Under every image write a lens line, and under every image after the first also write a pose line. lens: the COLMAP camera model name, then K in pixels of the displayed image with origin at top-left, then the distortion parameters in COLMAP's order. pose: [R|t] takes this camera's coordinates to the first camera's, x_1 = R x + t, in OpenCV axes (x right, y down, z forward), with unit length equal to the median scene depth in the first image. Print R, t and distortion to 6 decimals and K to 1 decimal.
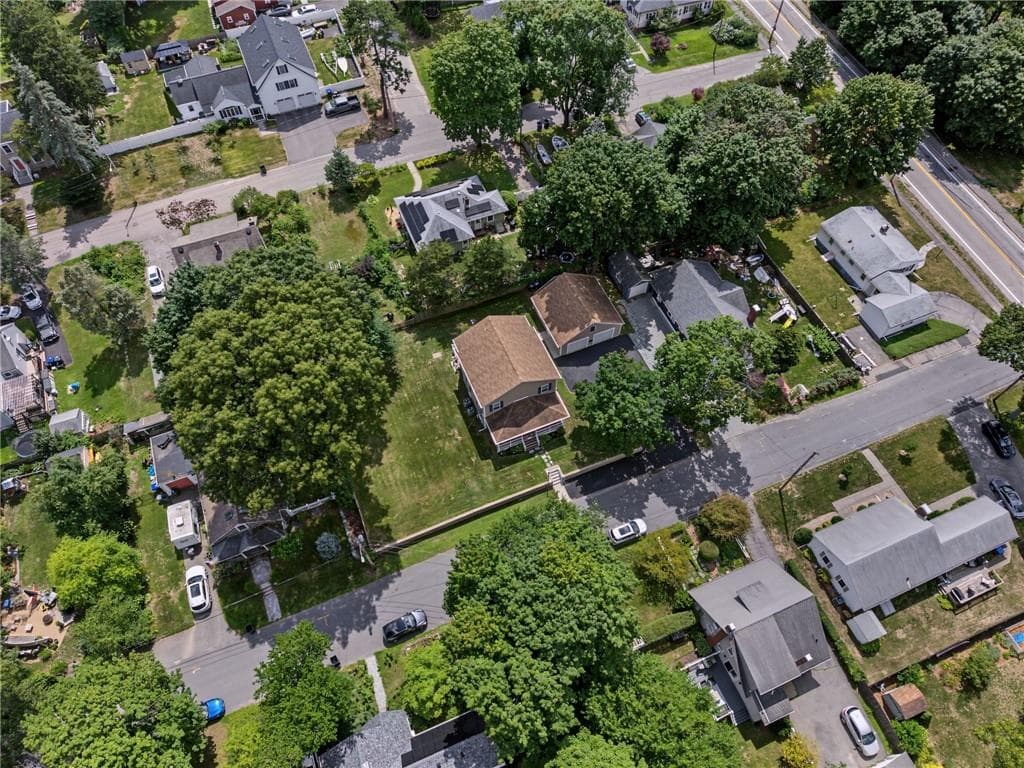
lens RADIAL K [[682.9, 0, 515.2], [0, 682.9, 386.2], [0, 0, 1]] dist [-0.004102, -0.005047]
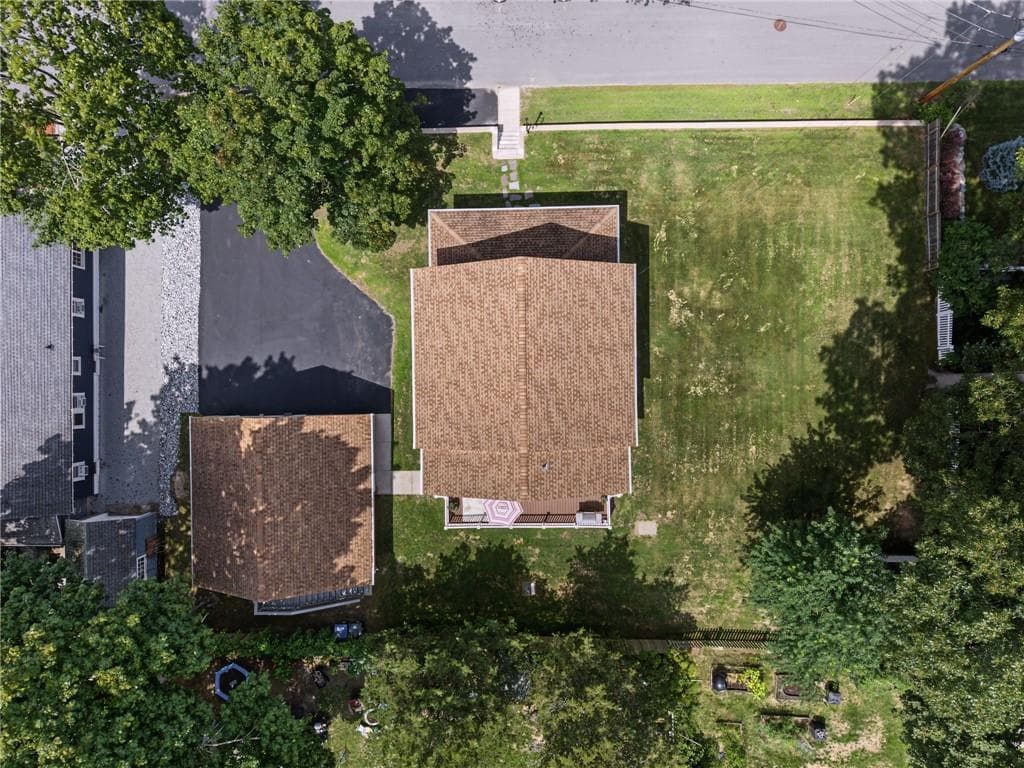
lens RADIAL K [[682.9, 0, 510.2], [0, 682.9, 384.8], [0, 0, 1]] dist [-0.004102, -0.005047]
pose [[-0.927741, -0.372422, 0.024461, -0.011775], [0.336559, -0.806473, 0.486137, -0.169009], [-0.161321, 0.459242, 0.873540, 0.500245]]
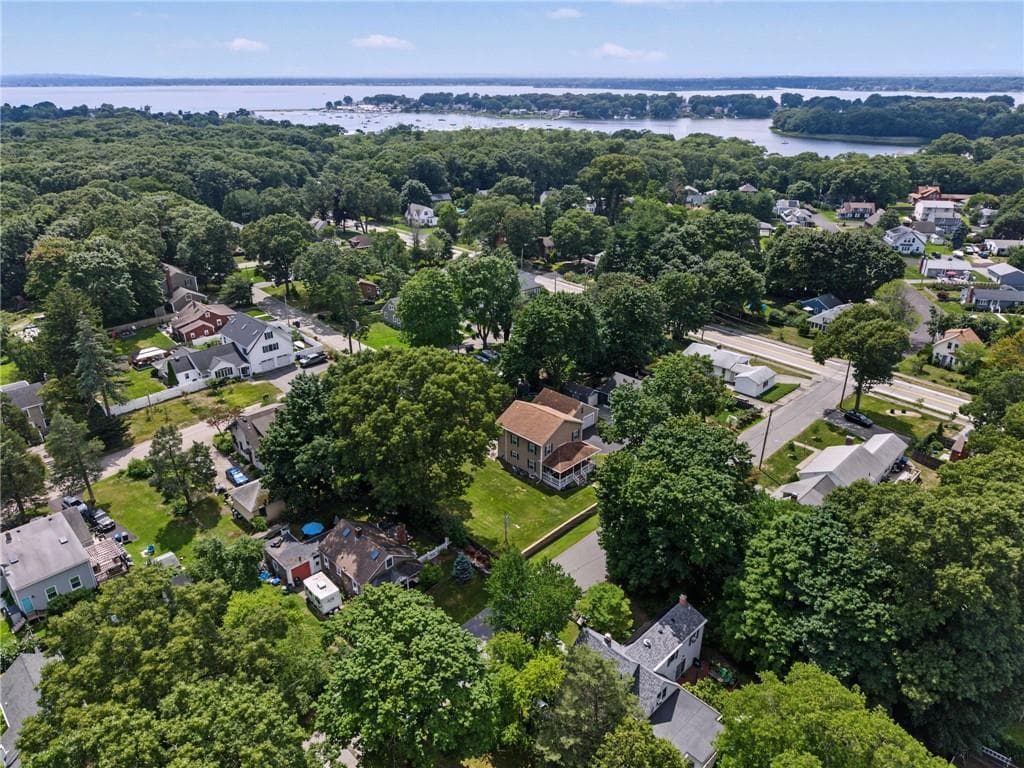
lens RADIAL K [[682.9, 0, 509.7], [0, 682.9, 382.7], [0, 0, 1]] dist [-0.004102, -0.005047]
pose [[0.925608, -0.154872, 0.345346, -0.376768], [0.324317, 0.794920, -0.512758, 0.408085], [-0.195110, 0.586615, 0.786012, -0.044382]]
